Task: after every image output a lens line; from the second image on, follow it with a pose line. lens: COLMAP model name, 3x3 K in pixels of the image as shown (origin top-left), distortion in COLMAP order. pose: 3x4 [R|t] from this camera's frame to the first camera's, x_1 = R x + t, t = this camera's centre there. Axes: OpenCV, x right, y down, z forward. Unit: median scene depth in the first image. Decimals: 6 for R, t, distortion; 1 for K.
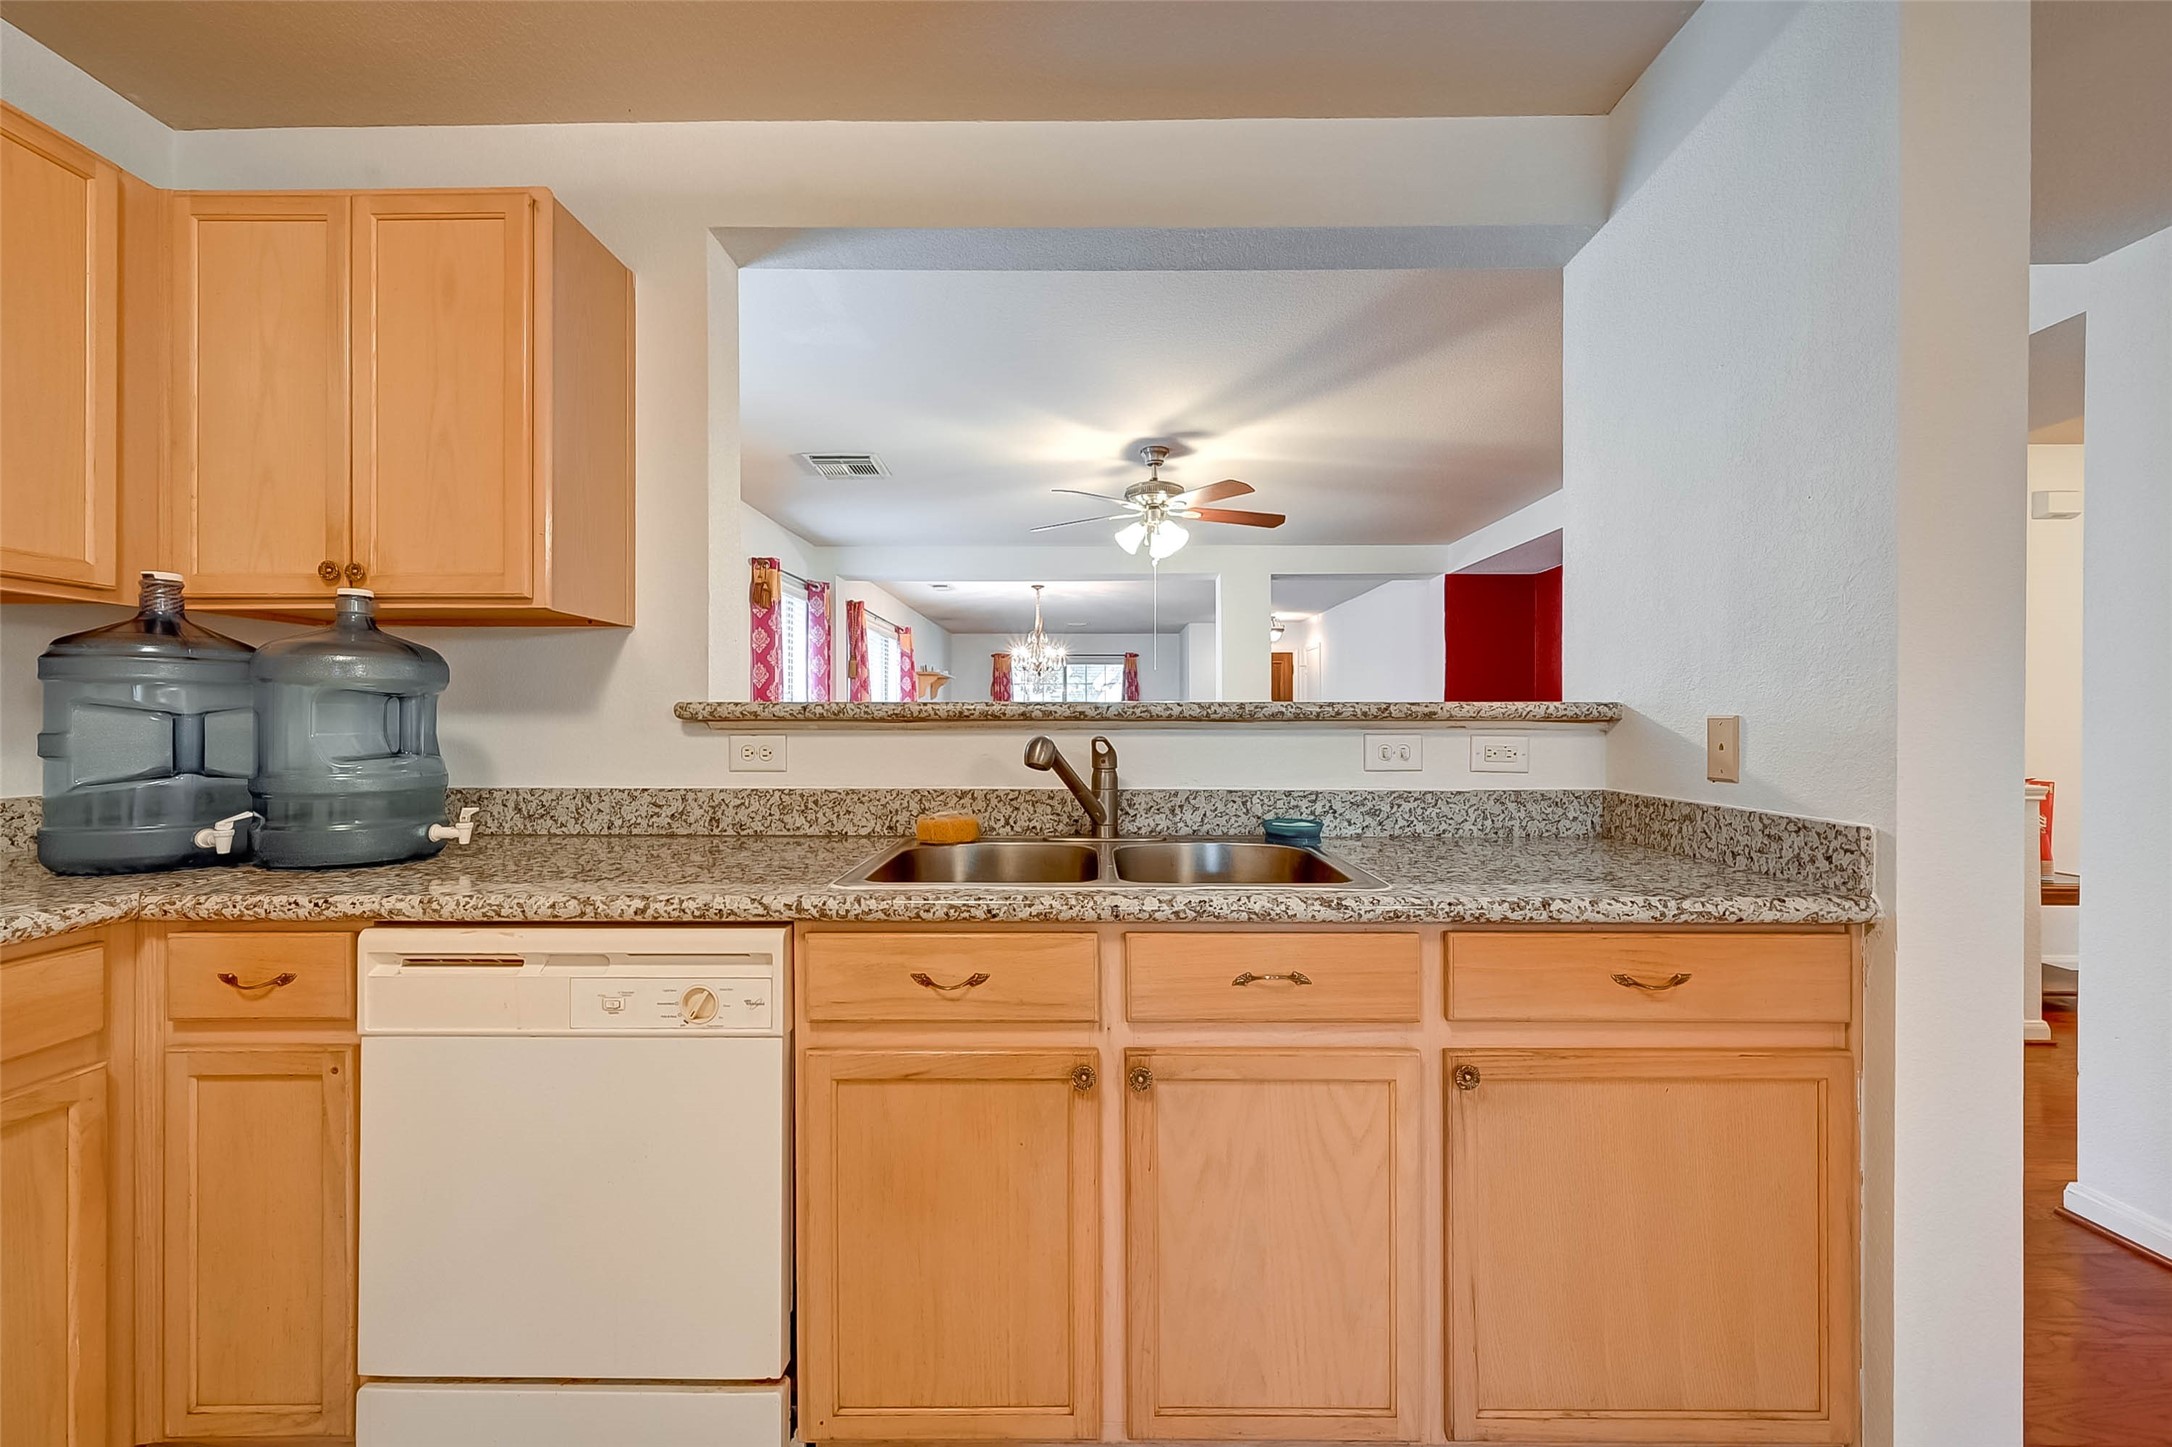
lens RADIAL K [[860.2, 0, 1086.4], [0, 860.2, 725.1], [0, 0, 1]] dist [-0.000116, 0.000073]
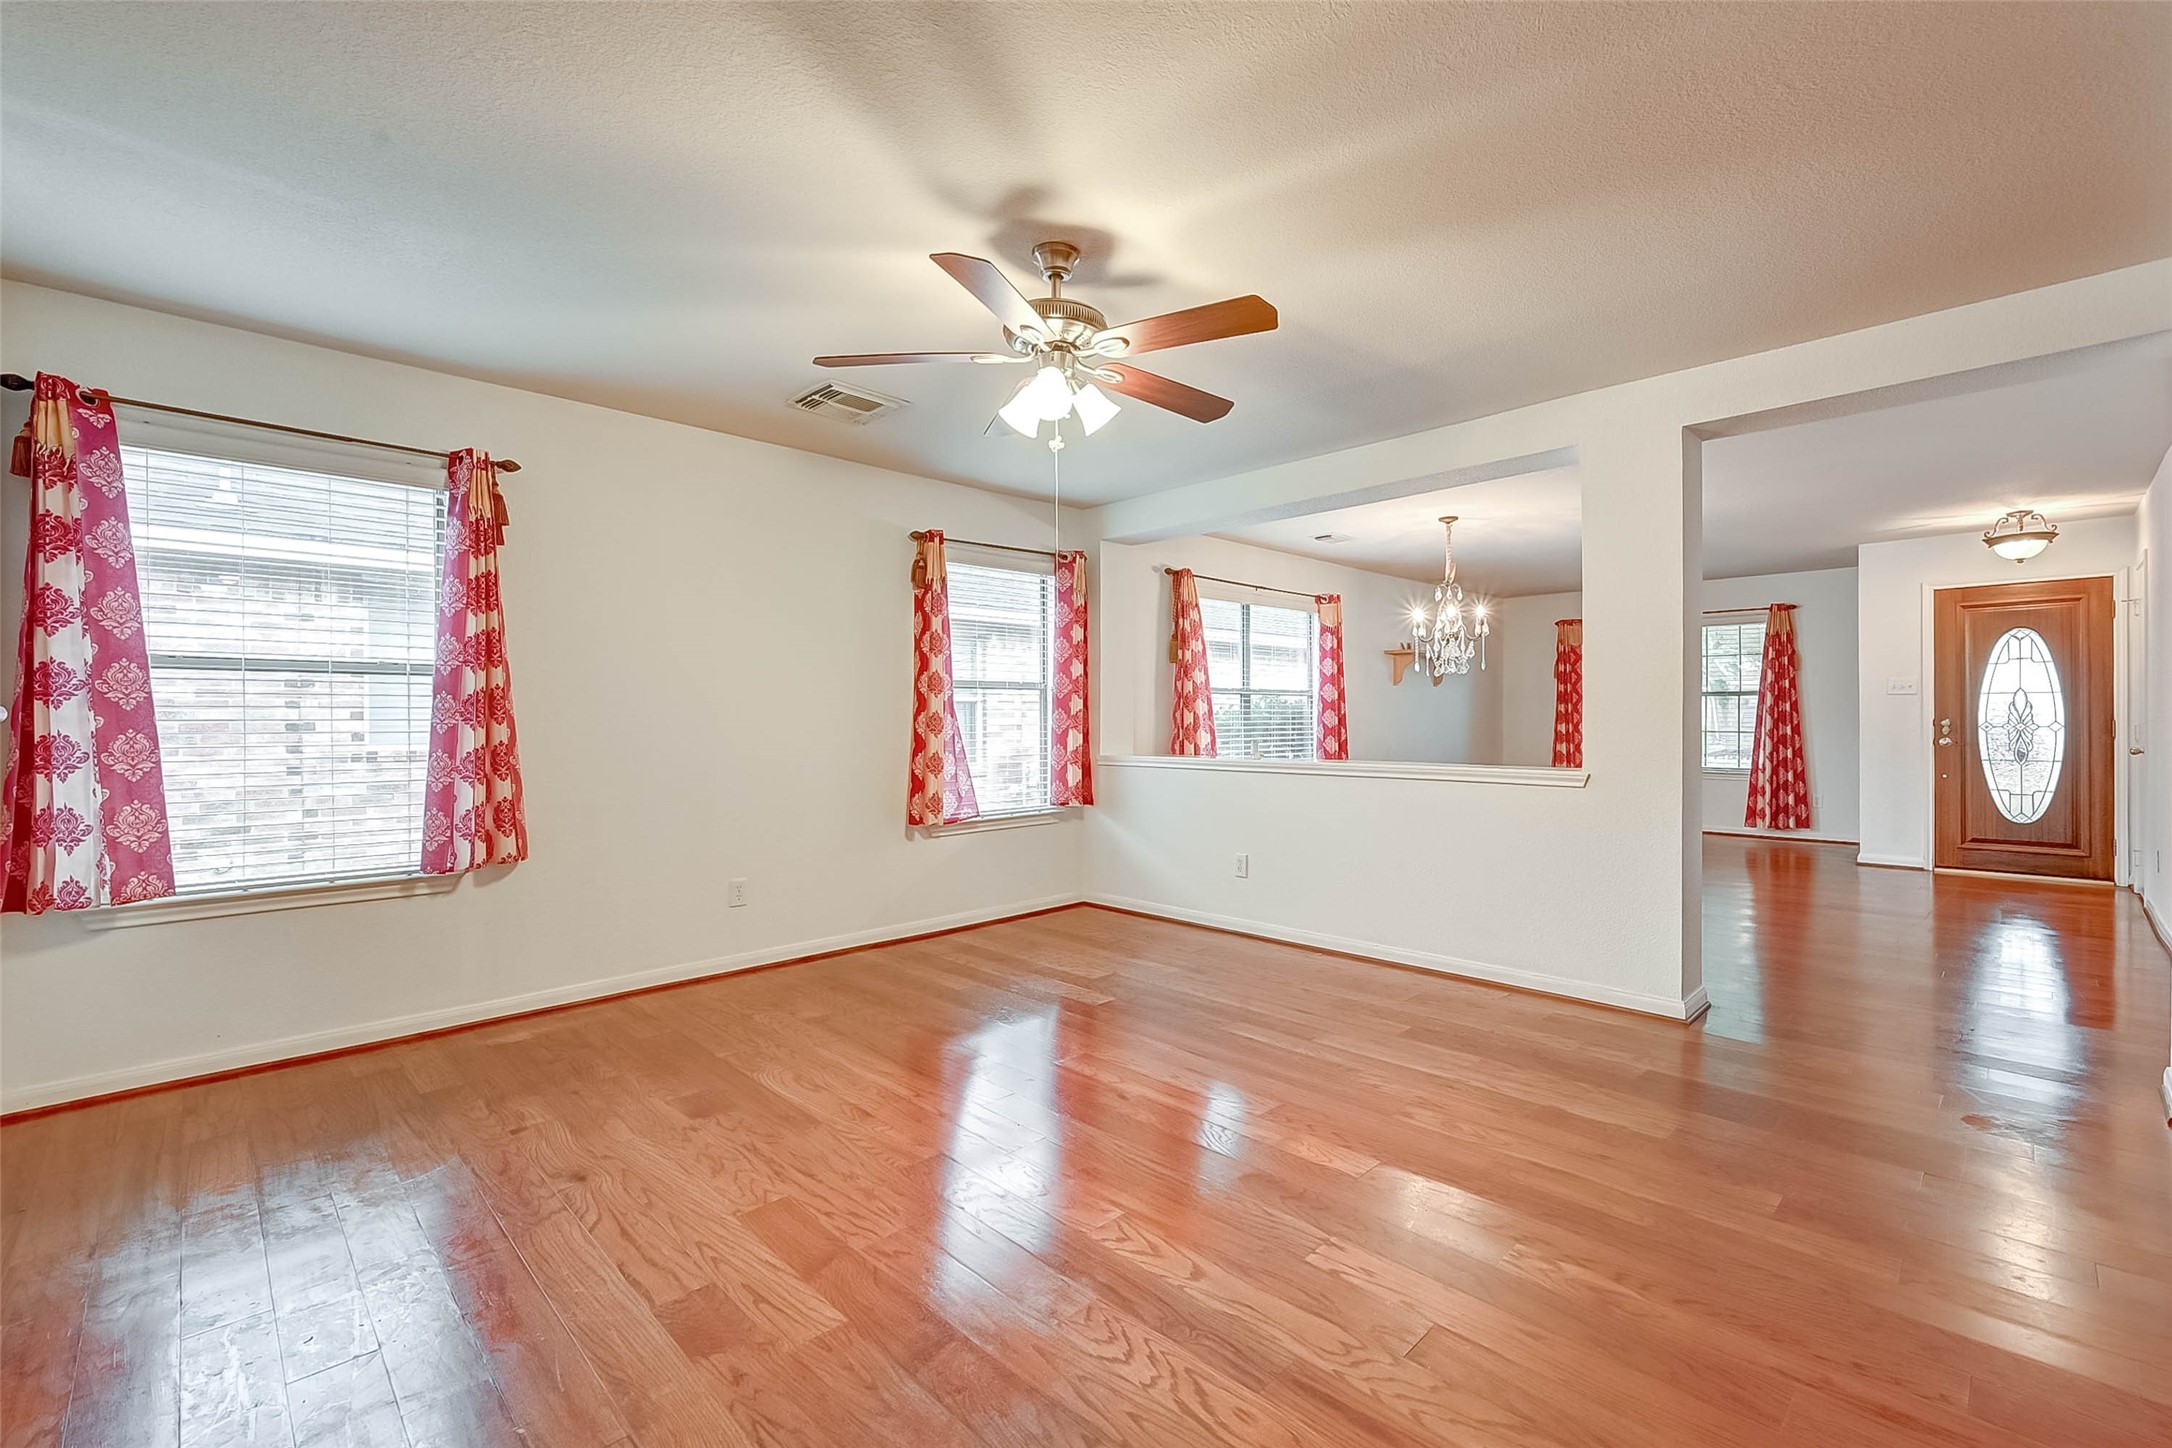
lens RADIAL K [[925.4, 0, 1153.1], [0, 925.4, 718.7], [0, 0, 1]] dist [0.000016, -0.000047]
pose [[0.727728, 0.000306, -0.685866, 1.276945], [0.001535, 0.999997, 0.002075, -0.011560], [0.685864, -0.002563, 0.727725, 1.350376]]
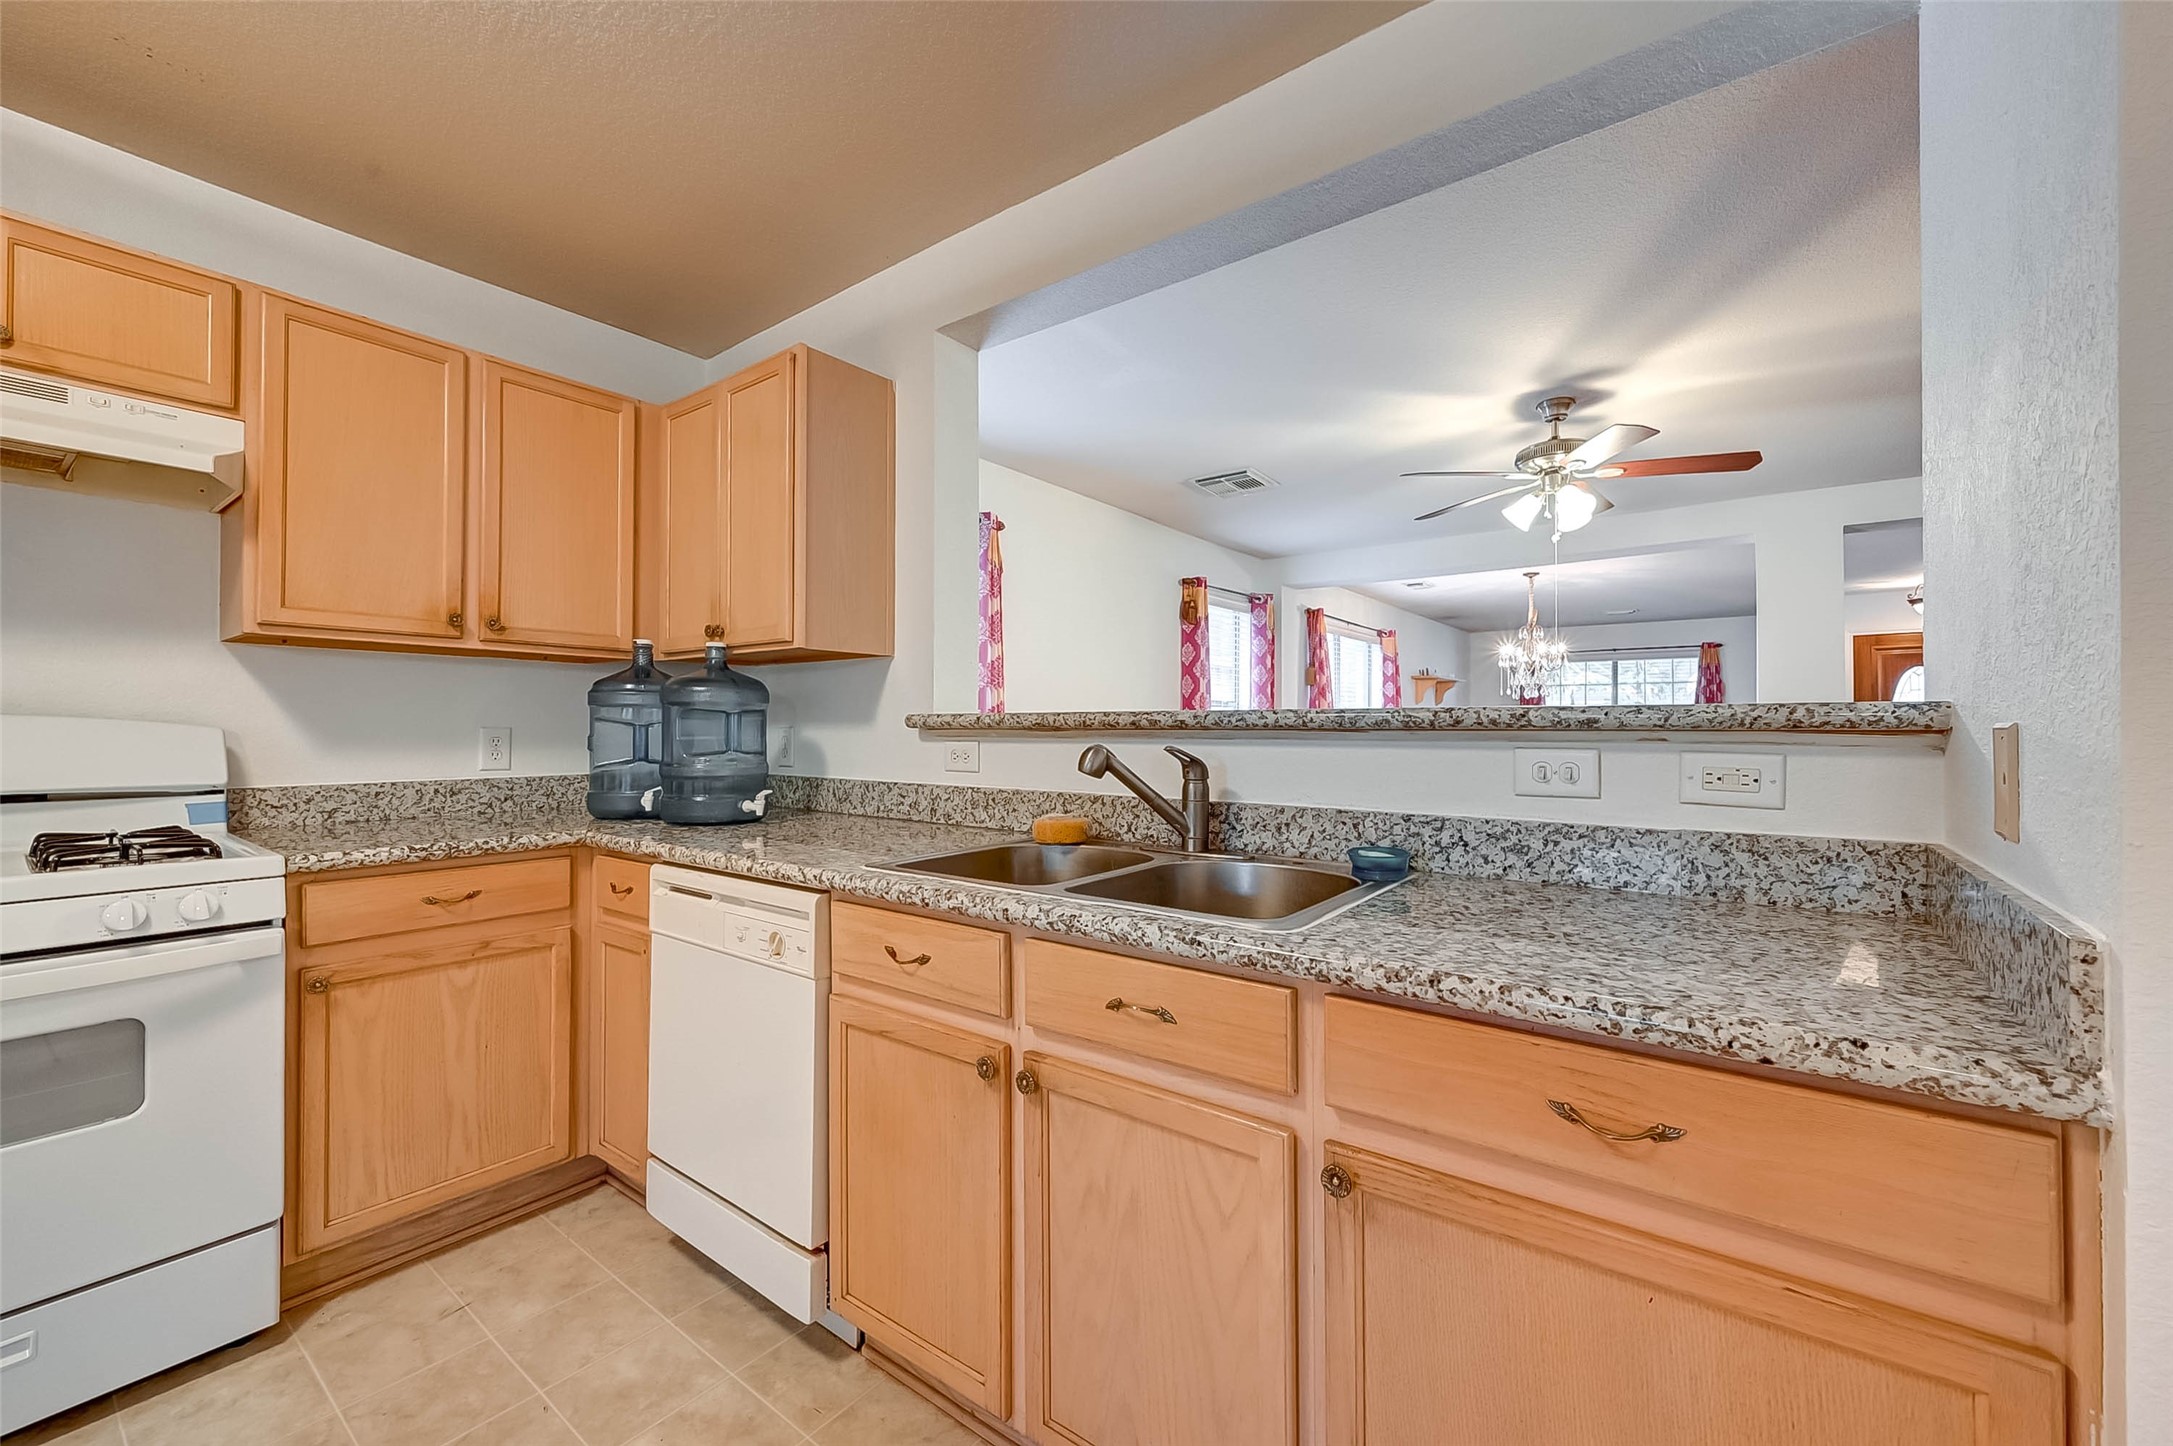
lens RADIAL K [[865.6, 0, 1090.1], [0, 865.6, 722.4], [0, 0, 1]] dist [0.000008, 0.000065]
pose [[0.801062, -0.003335, -0.598571, 0.499589], [-0.003114, 0.999948, -0.009738, -0.003662], [0.598573, 0.009664, 0.801010, 0.148592]]
